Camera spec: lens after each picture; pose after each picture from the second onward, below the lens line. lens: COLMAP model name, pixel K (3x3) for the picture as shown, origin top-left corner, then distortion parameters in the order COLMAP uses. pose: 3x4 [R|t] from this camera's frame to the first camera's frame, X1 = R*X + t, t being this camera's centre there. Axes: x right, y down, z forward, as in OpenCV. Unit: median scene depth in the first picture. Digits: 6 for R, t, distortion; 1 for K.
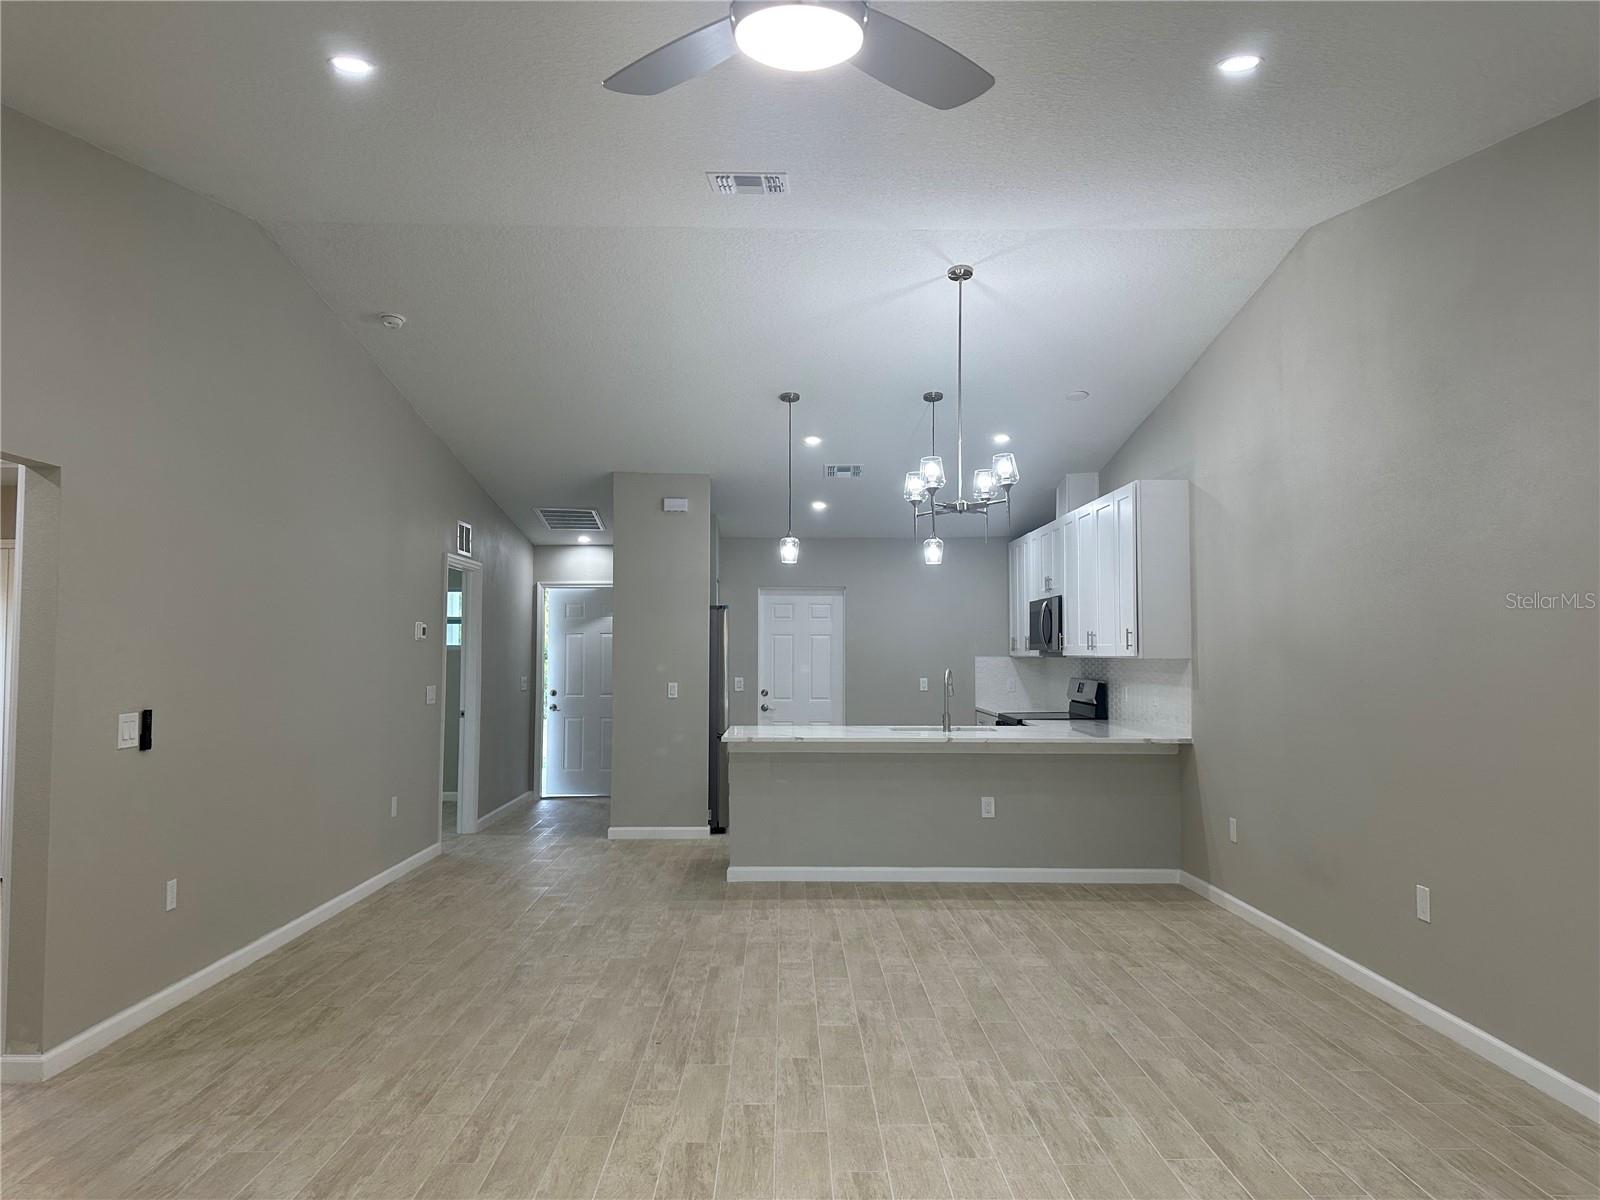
lens RADIAL K [[1111.7, 0, 776.3], [0, 1111.7, 598.1], [0, 0, 1]] dist [0.047152, -0.043205]
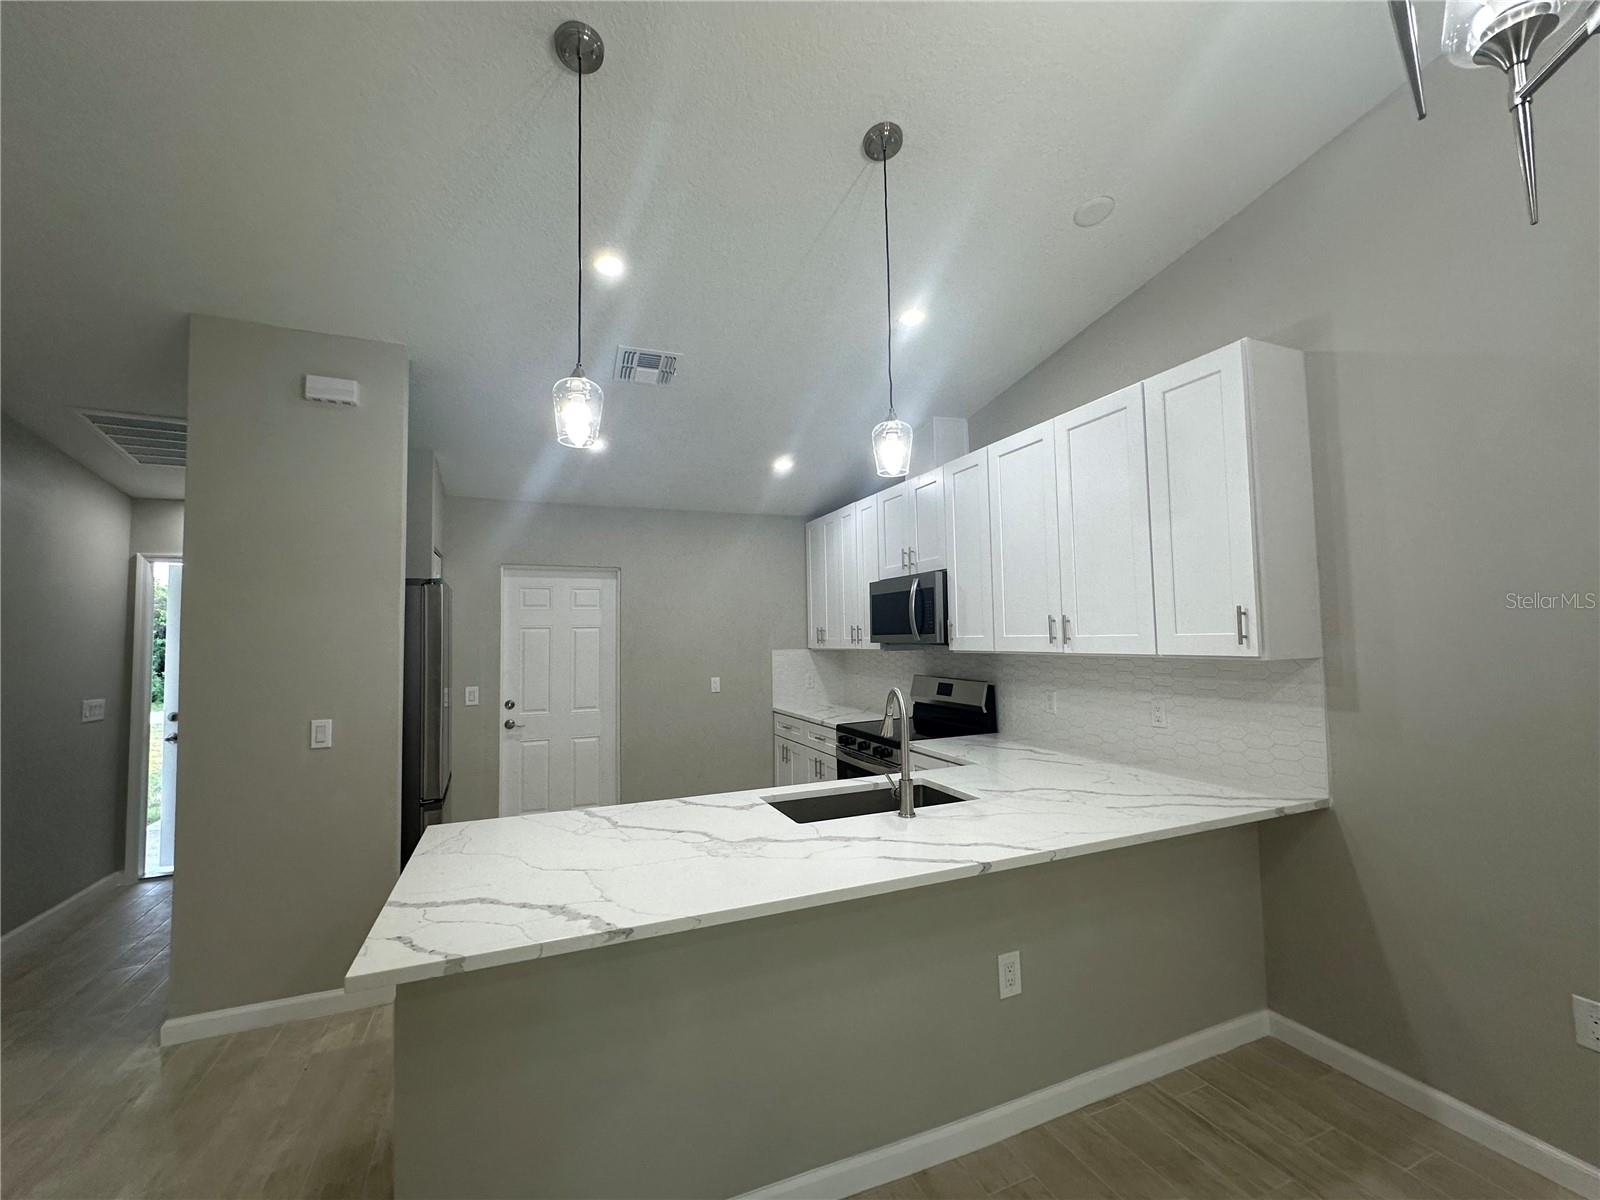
lens RADIAL K [[659.6, 0, 800.0], [0, 659.6, 600.7], [0, 0, 1]] dist [-0.002409, 0.000332]
pose [[0.919863, 0.003832, 0.392221, -0.006173], [-0.000932, 0.999971, -0.007584, 0.021002], [-0.392239, 0.006611, 0.919840, 0.610501]]
